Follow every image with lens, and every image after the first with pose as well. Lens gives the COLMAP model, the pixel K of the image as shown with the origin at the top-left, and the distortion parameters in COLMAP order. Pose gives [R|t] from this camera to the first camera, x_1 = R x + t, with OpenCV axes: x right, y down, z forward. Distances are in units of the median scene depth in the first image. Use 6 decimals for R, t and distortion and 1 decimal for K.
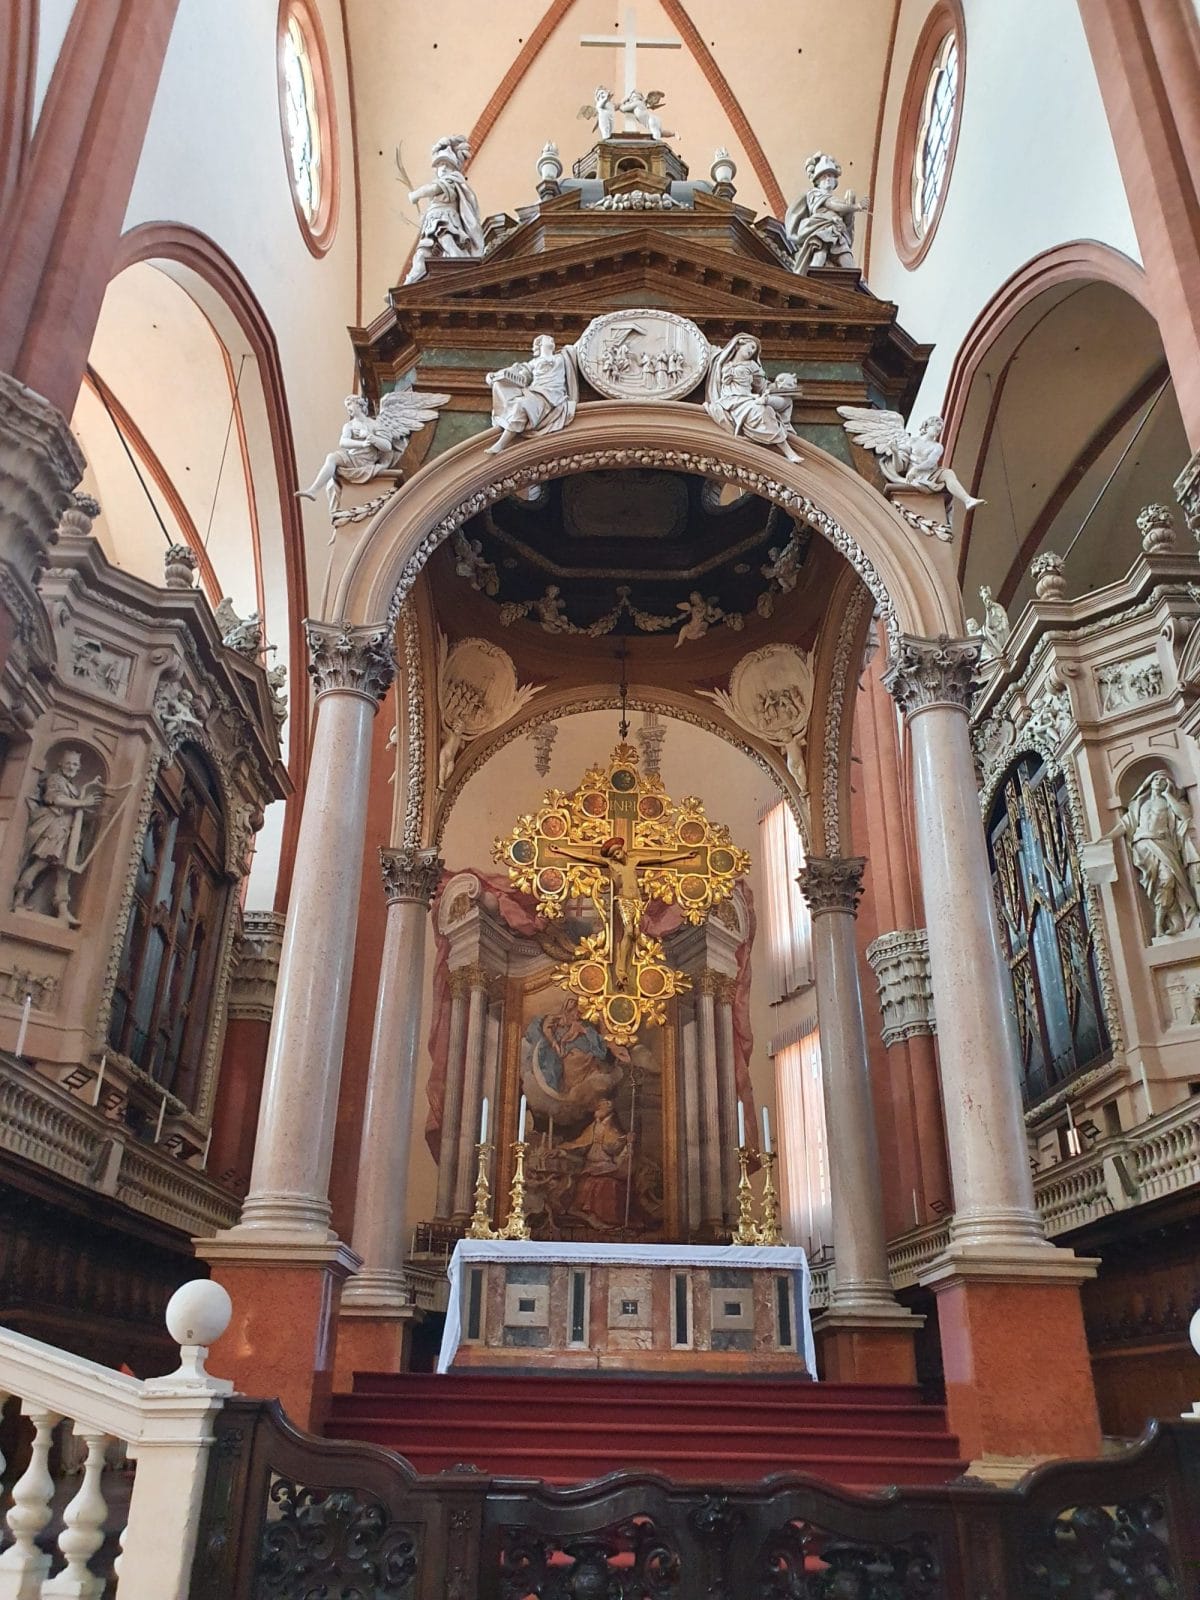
lens RADIAL K [[1242.2, 0, 597.5], [0, 1242.2, 786.8], [0, 0, 1]] dist [0.131165, -0.422603]
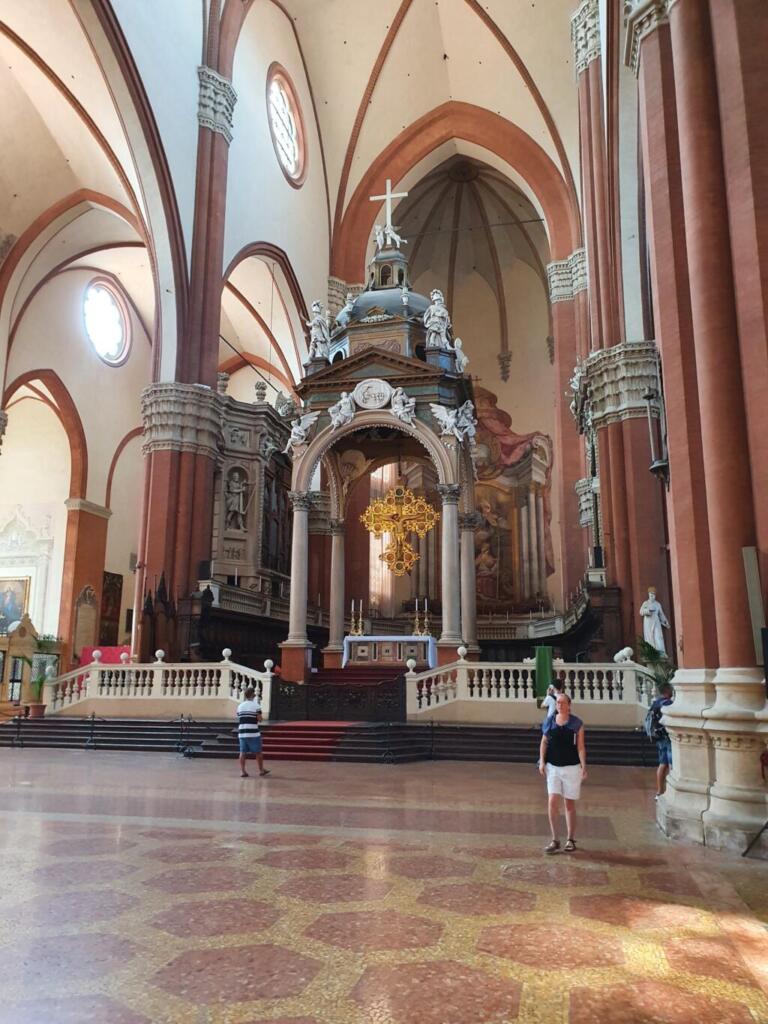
lens RADIAL K [[790.6, 0, 384.0], [0, 790.6, 512.0], [0, 0, 1]] dist [0.045269, -0.000877]
pose [[0.970830, -0.059939, -0.232156, 0.356076], [0.117708, 0.962686, 0.243682, -0.360022], [0.208888, -0.263901, 0.941659, -0.723786]]
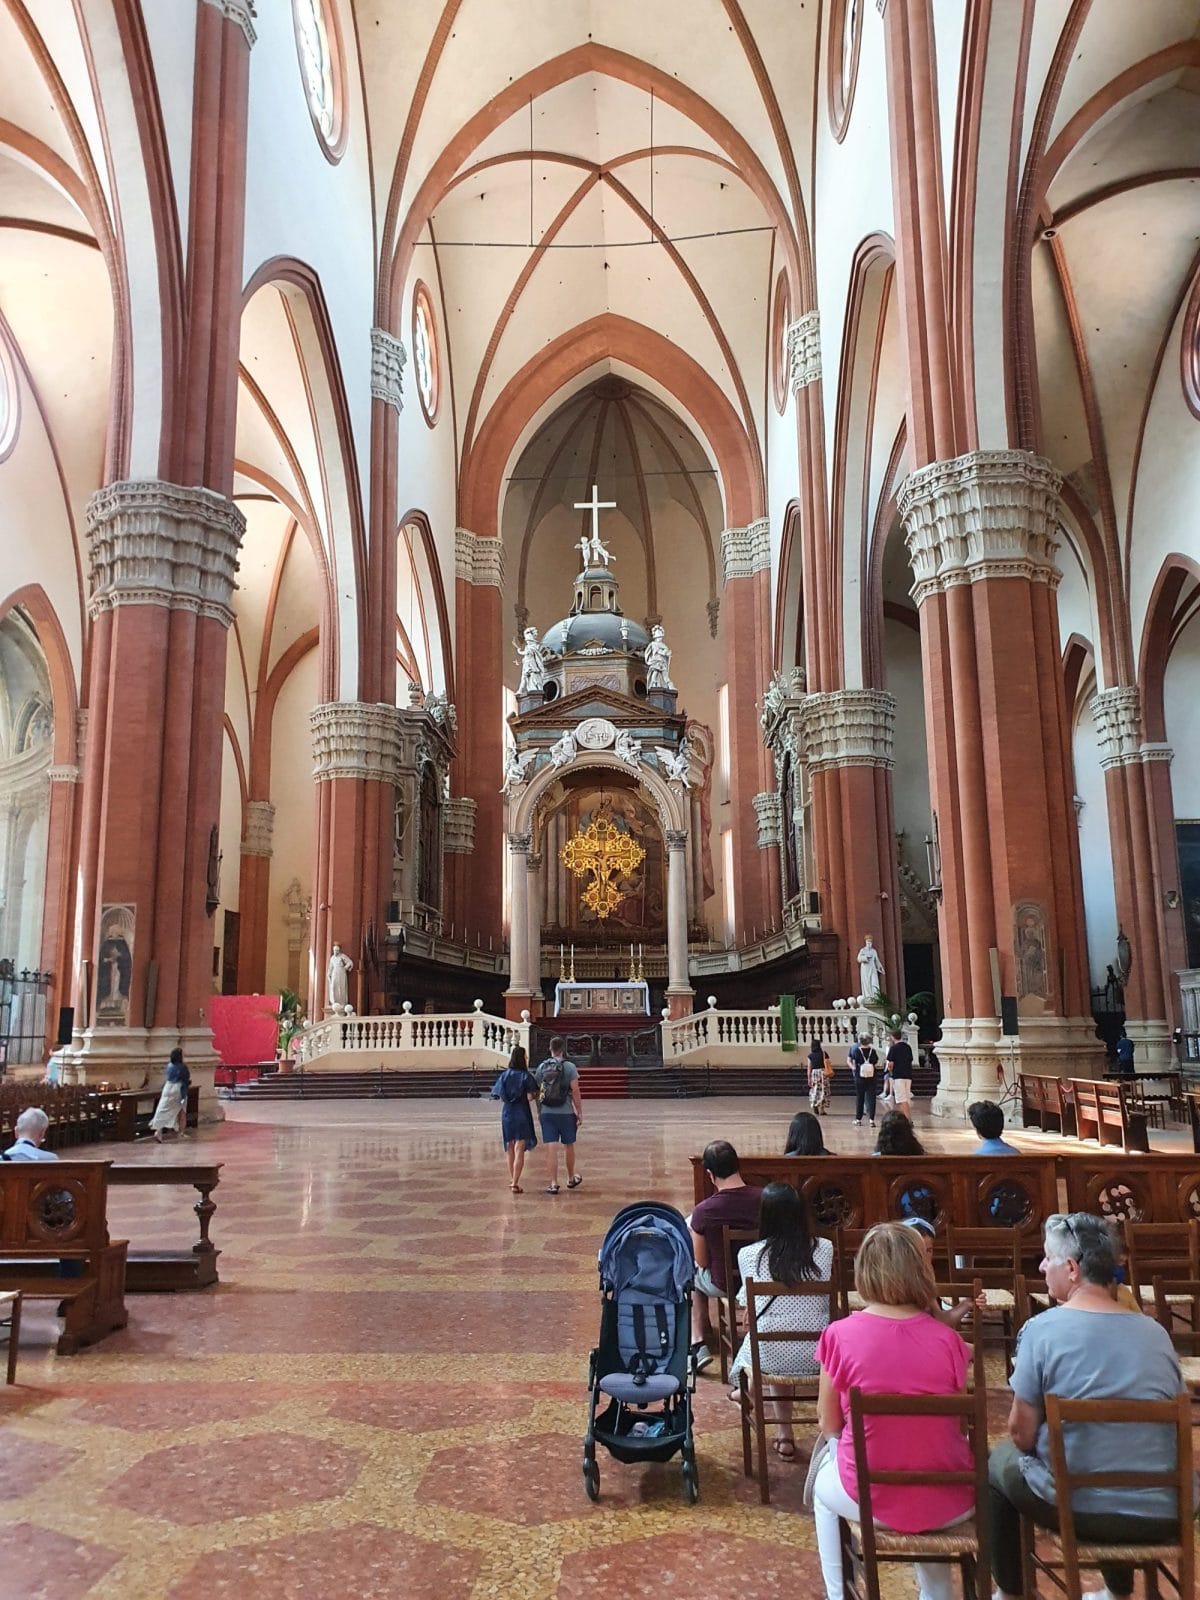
lens RADIAL K [[1219.0, 0, 600.0], [0, 1219.0, 800.0], [0, 0, 1]] dist [0.125213, -0.001062]
pose [[0.997809, -0.037653, -0.054406, 0.140256], [0.051563, 0.957789, 0.282808, -0.704975], [0.041461, -0.284994, 0.957632, -1.389303]]
